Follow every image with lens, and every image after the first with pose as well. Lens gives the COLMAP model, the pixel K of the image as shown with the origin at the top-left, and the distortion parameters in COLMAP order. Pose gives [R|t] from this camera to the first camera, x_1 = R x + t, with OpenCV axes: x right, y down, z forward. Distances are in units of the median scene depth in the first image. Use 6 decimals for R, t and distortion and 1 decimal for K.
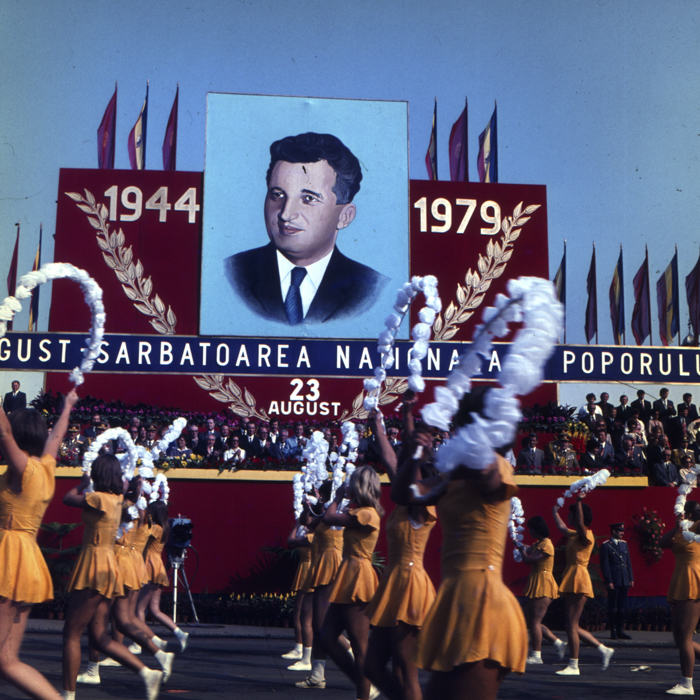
lens RADIAL K [[1133.8, 0, 360.7], [0, 1133.8, 322.2], [0, 0, 1]] dist [-0.070649, 0.185918]
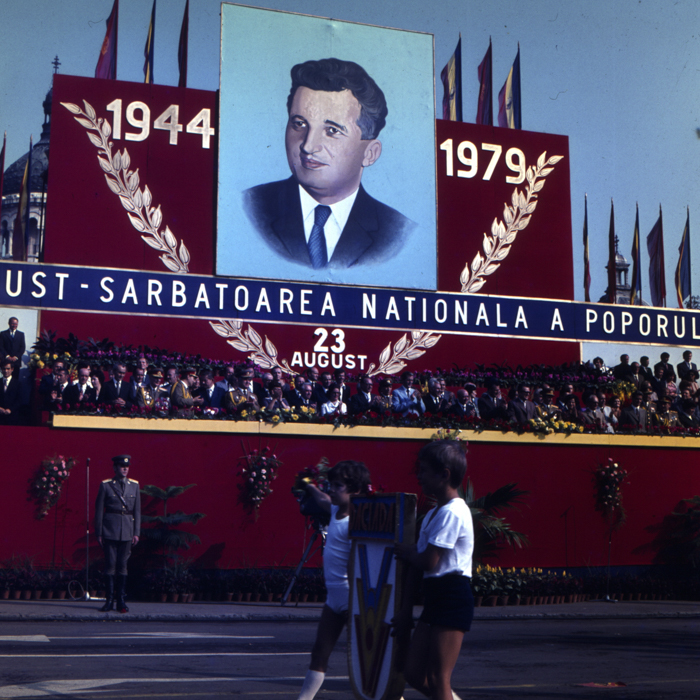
lens RADIAL K [[1110.1, 0, 351.2], [0, 1110.1, 327.0], [0, 0, 1]] dist [-0.043591, -0.004653]
pose [[0.975209, 0.034706, 0.218549, -0.224662], [-0.041434, 0.998796, 0.026278, 0.024491], [-0.217374, -0.034682, 0.975472, 0.128224]]
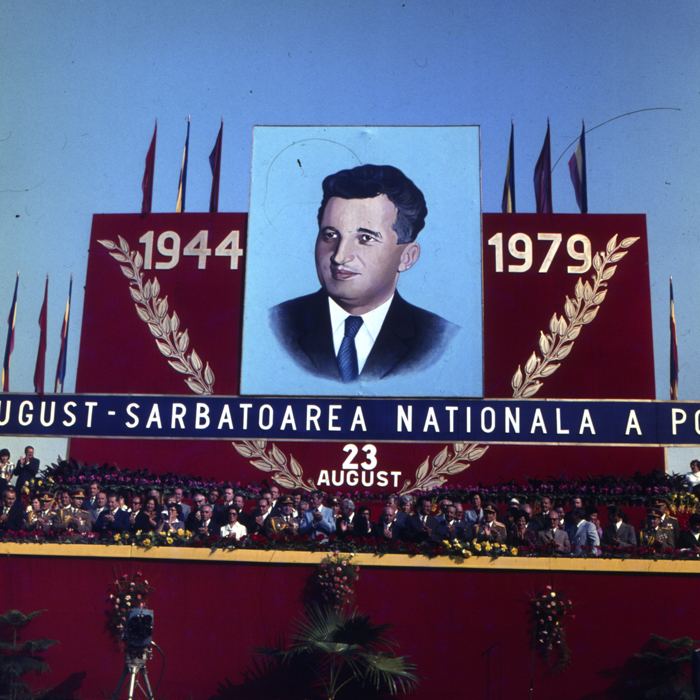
lens RADIAL K [[1104.4, 0, 347.6], [0, 1104.4, 317.8], [0, 0, 1]] dist [-0.056092, 0.077266]
pose [[0.986913, -0.025600, -0.159209, 0.076372], [0.012243, 0.996364, -0.084318, 0.024566], [0.160789, 0.081265, 0.983638, 0.166091]]
